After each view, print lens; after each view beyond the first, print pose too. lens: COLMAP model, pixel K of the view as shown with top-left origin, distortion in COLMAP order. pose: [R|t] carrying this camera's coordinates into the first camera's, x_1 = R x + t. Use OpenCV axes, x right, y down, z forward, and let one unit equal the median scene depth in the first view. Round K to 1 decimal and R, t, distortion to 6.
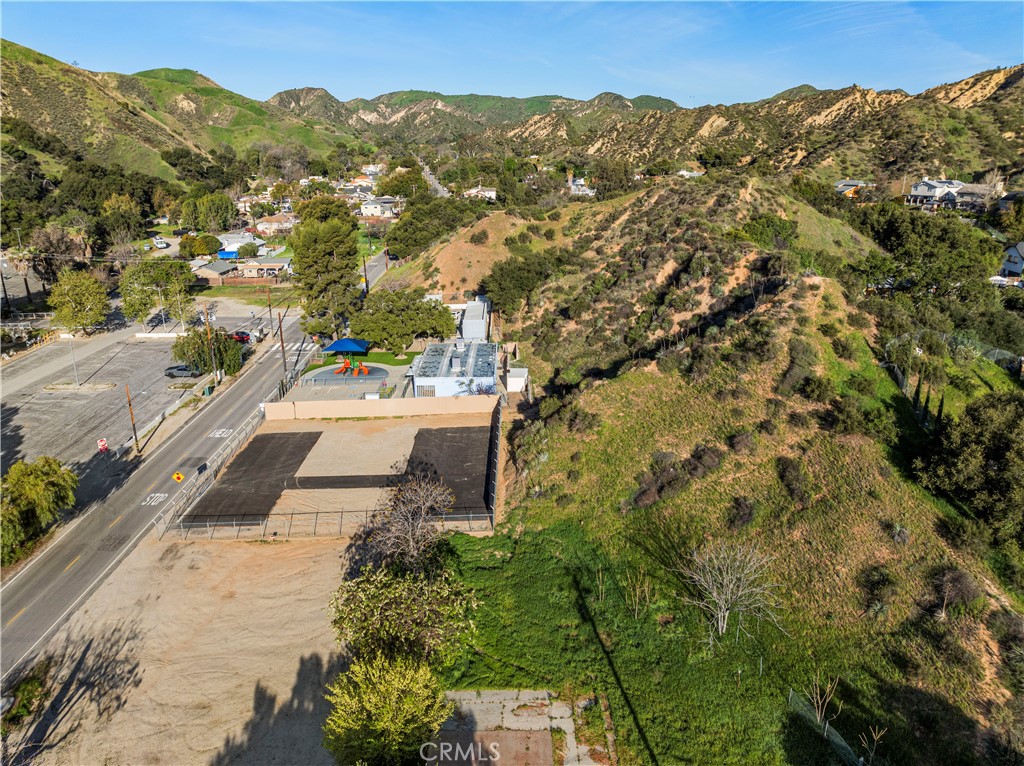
lens RADIAL K [[720.5, 0, 512.0], [0, 720.5, 383.0], [0, 0, 1]] dist [-0.037208, 0.000678]
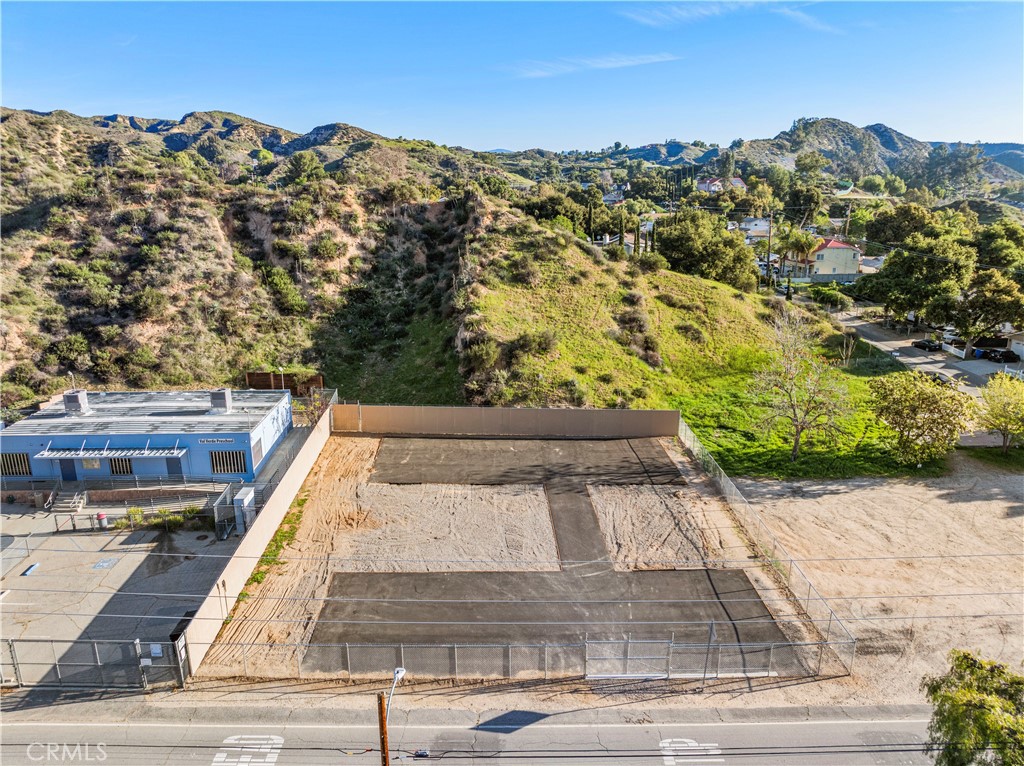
lens RADIAL K [[720.5, 0, 512.0], [0, 720.5, 383.0], [0, 0, 1]] dist [-0.037208, 0.000678]
pose [[-0.037450, -0.257358, 0.965590, -0.647339], [0.303991, 0.917539, 0.256341, -0.119378], [-0.951938, 0.303131, 0.043873, 0.805848]]
